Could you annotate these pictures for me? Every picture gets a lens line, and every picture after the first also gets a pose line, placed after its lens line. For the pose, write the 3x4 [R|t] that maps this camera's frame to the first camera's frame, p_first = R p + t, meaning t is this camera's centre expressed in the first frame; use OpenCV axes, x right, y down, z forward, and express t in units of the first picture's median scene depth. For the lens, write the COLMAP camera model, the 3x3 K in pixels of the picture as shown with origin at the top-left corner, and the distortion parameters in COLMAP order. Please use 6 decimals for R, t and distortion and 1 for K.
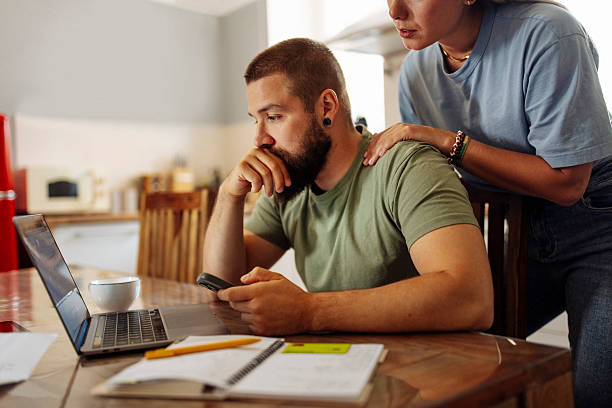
lens RADIAL K [[610.8, 0, 306.0], [0, 610.8, 204.0], [0, 0, 1]] dist [0.016506, 0.015169]
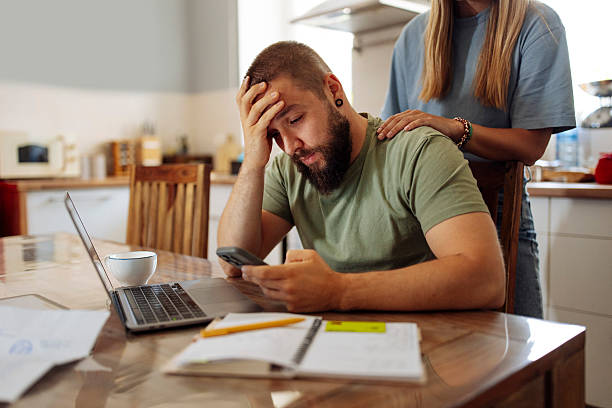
lens RADIAL K [[590.4, 0, 294.0], [0, 590.4, 204.3], [0, 0, 1]] dist [0.014535, 0.015635]
pose [[0.997133, 0.019632, 0.073078, -0.132816], [-0.023915, 0.998018, 0.058205, -0.029342], [-0.071790, -0.059786, 0.995626, -0.012365]]
